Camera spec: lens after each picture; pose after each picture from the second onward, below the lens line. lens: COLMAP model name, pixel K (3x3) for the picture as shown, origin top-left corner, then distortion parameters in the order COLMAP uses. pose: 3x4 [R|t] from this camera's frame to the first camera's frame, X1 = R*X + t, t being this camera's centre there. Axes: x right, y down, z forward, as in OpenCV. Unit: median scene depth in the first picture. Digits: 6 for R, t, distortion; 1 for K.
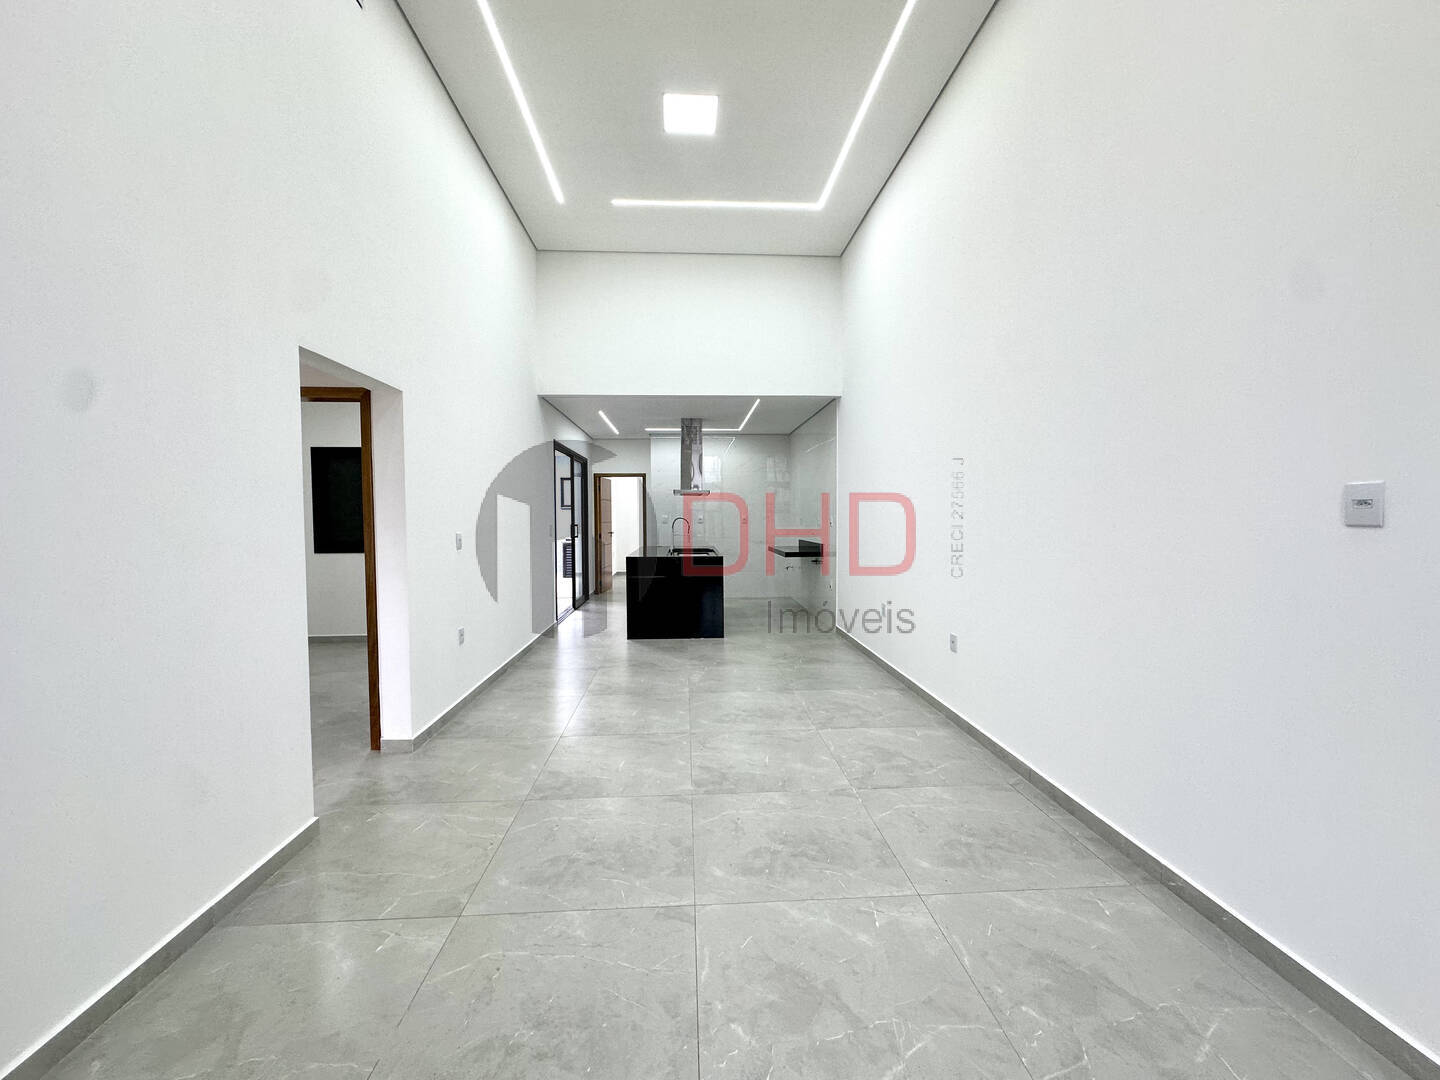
lens RADIAL K [[574.1, 0, 720.0], [0, 574.1, 540.0], [0, 0, 1]] dist [-0.000640, -0.000047]
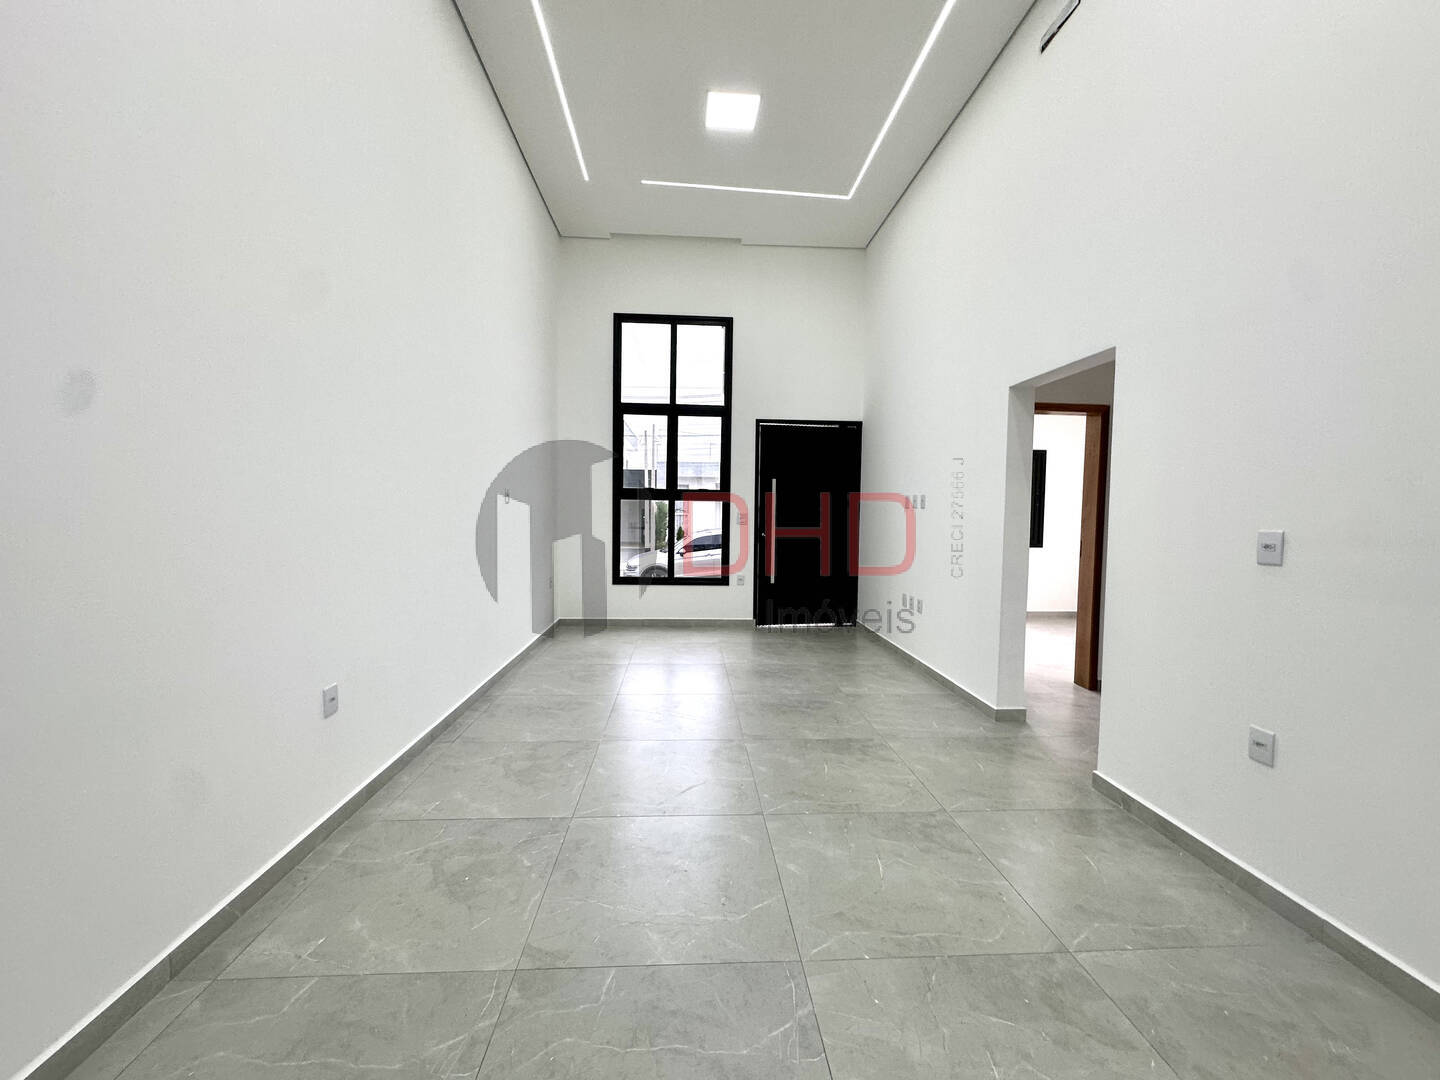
lens RADIAL K [[574.1, 0, 720.0], [0, 574.1, 540.0], [0, 0, 1]] dist [-0.000640, -0.000047]
pose [[-0.999950, -0.010042, -0.000164, 0.002871], [-0.010015, 0.995717, 0.091910, -0.049262], [-0.000760, 0.091907, -0.995767, 1.649305]]
